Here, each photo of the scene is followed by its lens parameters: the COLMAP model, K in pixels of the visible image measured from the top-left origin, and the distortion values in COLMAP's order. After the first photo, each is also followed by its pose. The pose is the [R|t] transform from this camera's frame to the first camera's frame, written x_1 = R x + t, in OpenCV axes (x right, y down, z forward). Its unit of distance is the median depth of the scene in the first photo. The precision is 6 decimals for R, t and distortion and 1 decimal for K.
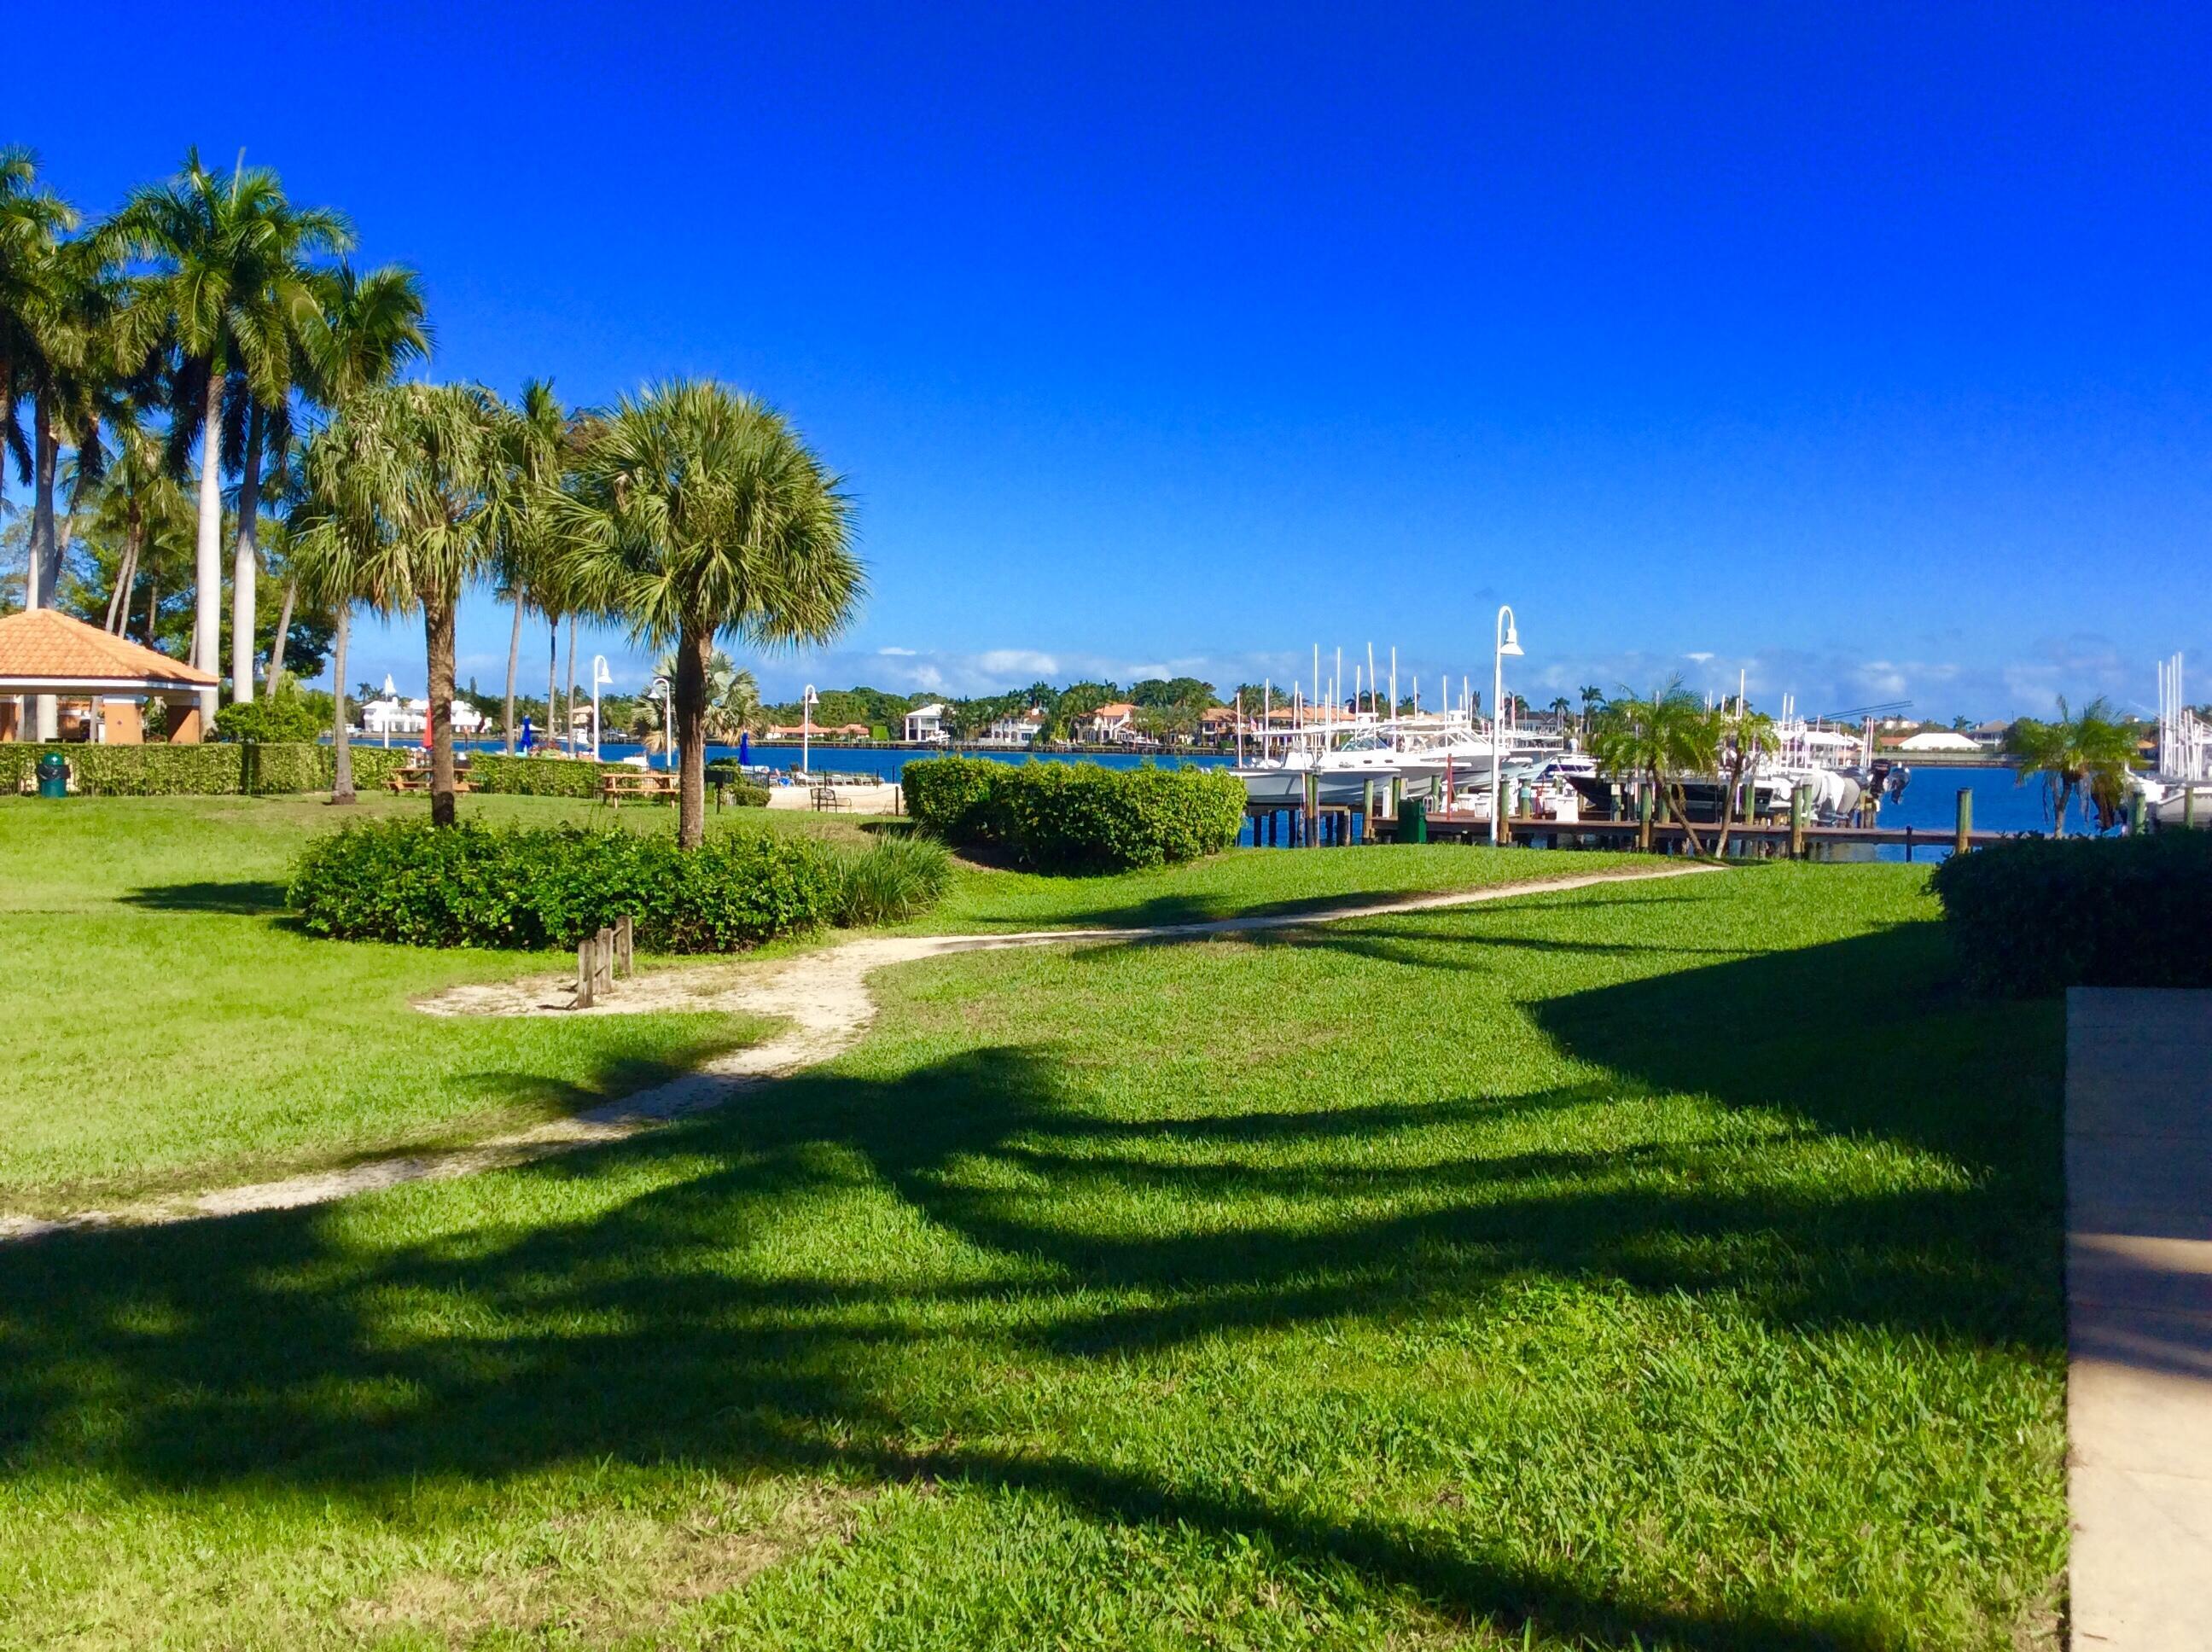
lens RADIAL K [[2043.0, 0, 1106.0], [0, 2043.0, 826.0], [0, 0, 1]] dist [0.144058, -0.274440]
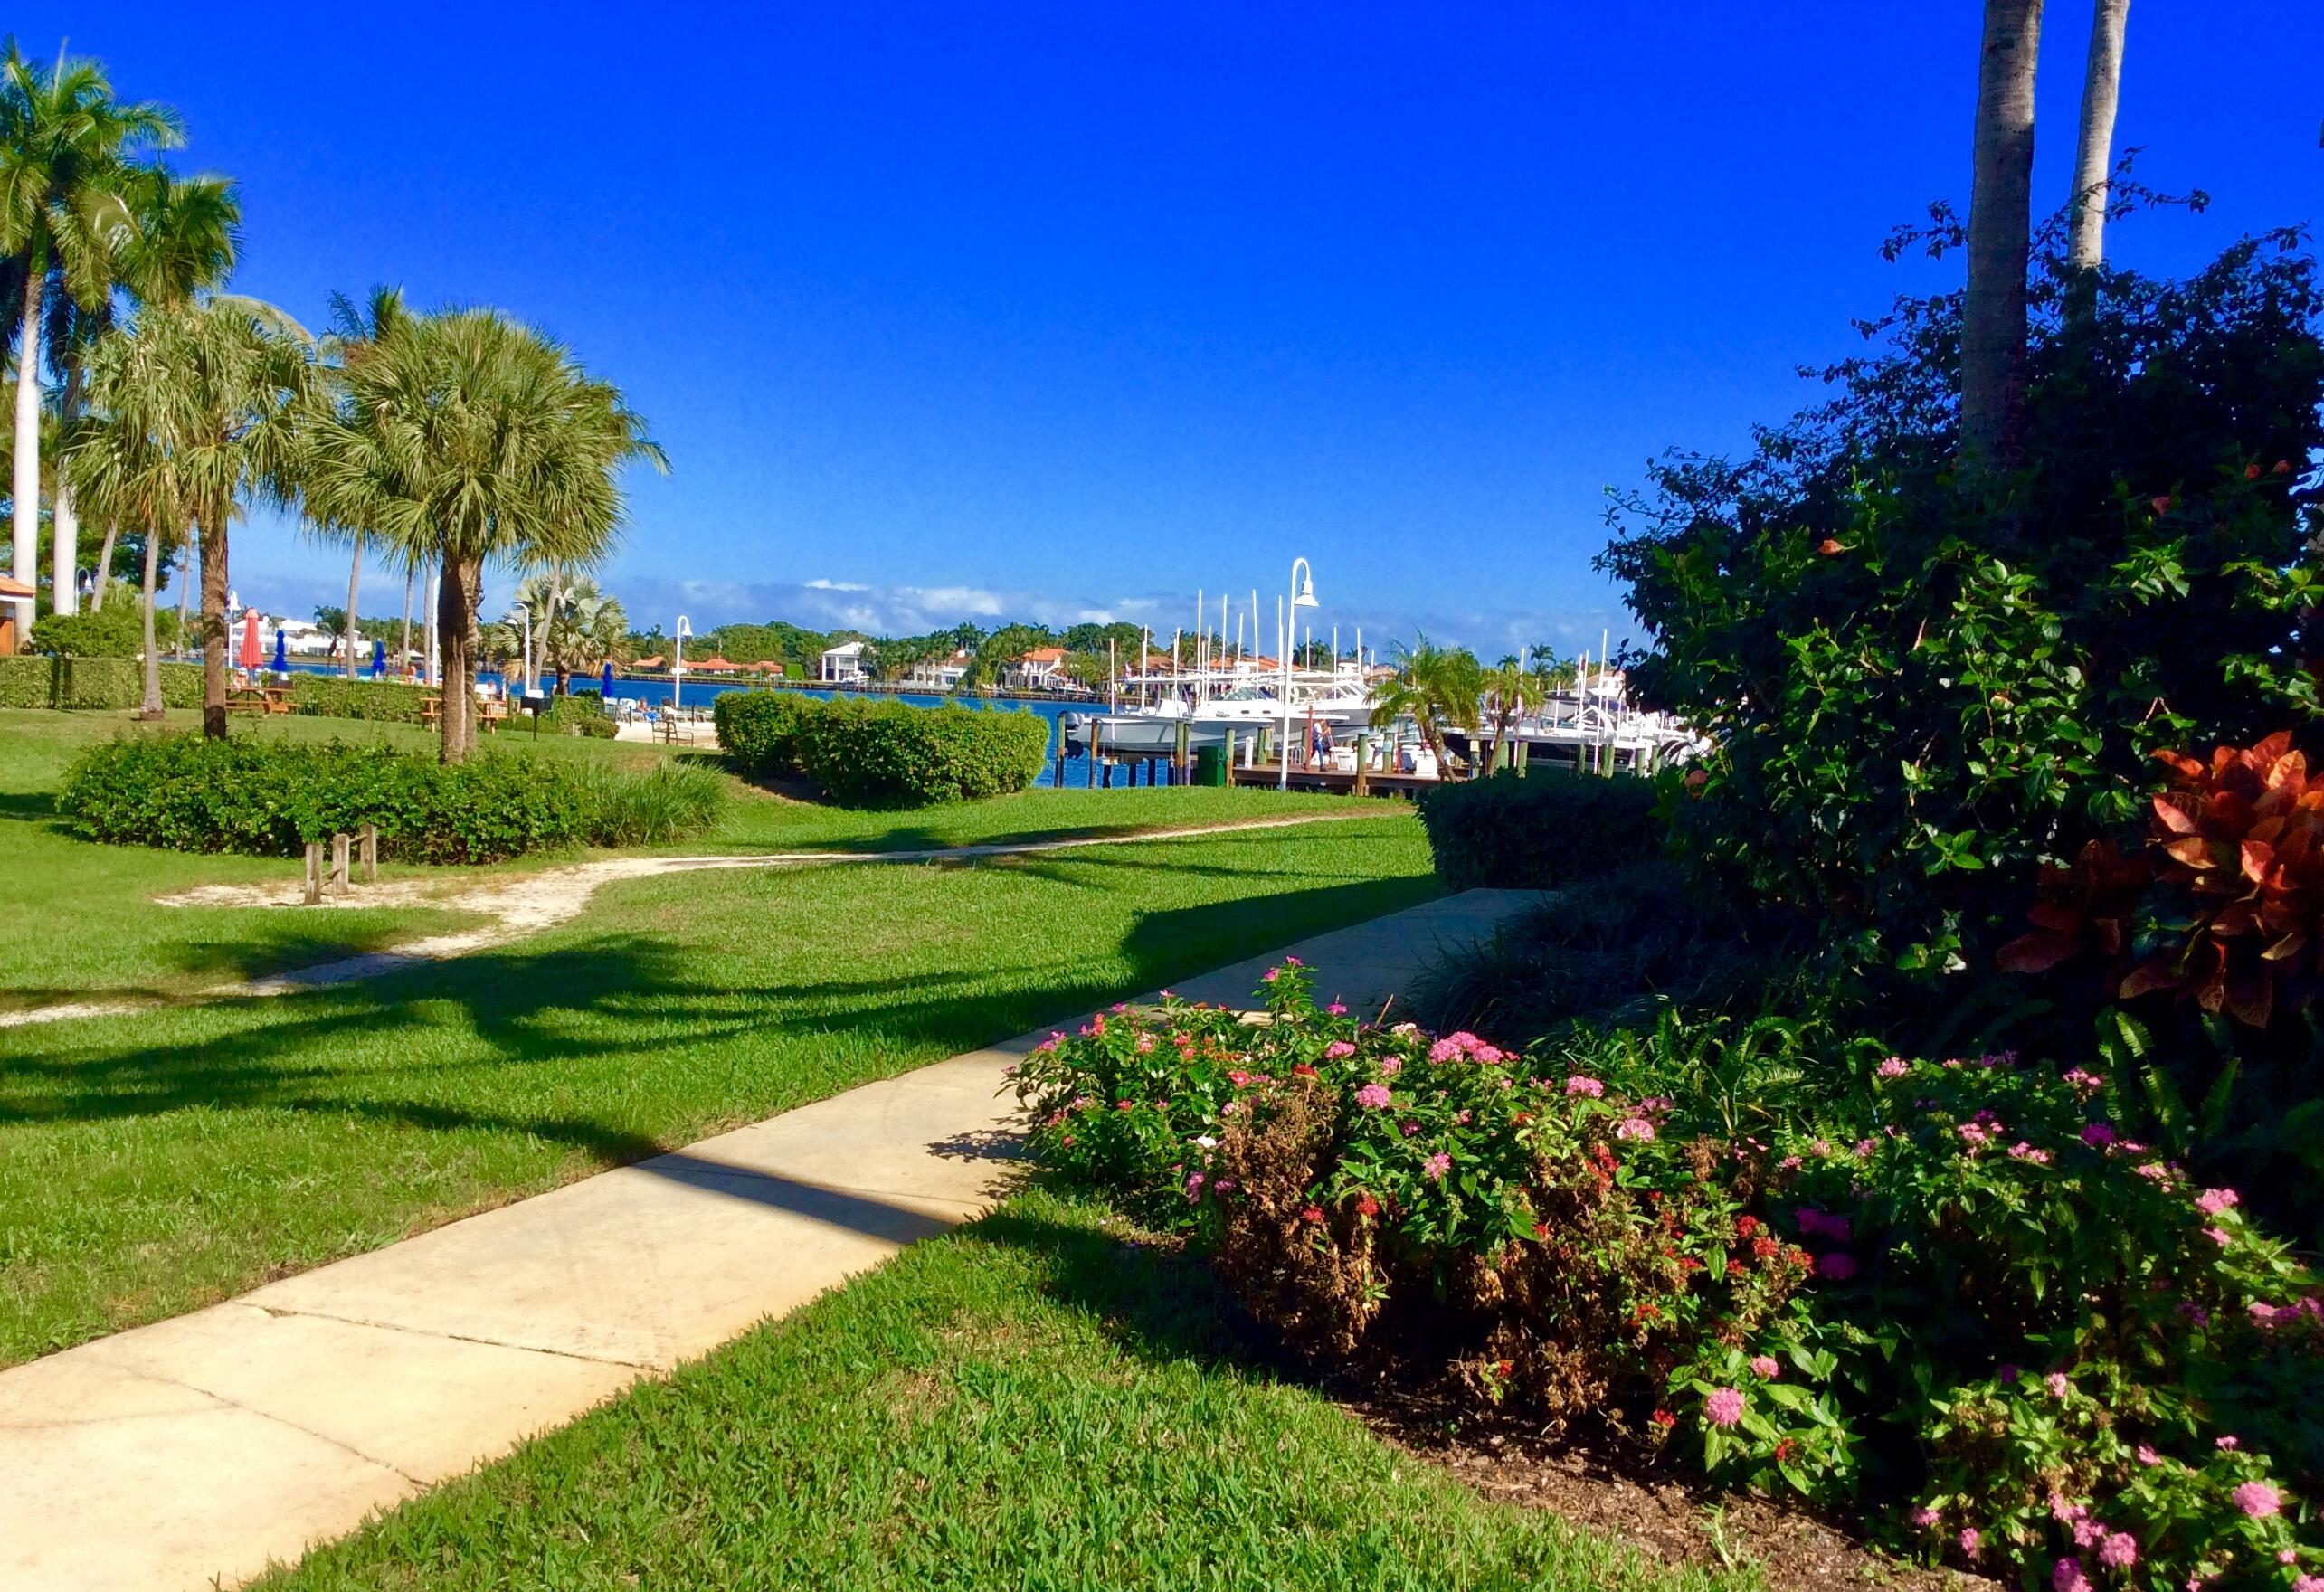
lens RADIAL K [[2179.0, 0, 1170.0], [0, 2179.0, 892.7], [0, 0, 1]] dist [0.089853, -0.161174]
pose [[0.998157, 0.023342, 0.056012, 0.070708], [-0.026172, 0.998389, 0.050337, 0.006766], [-0.054746, -0.051710, 0.997160, -0.093515]]
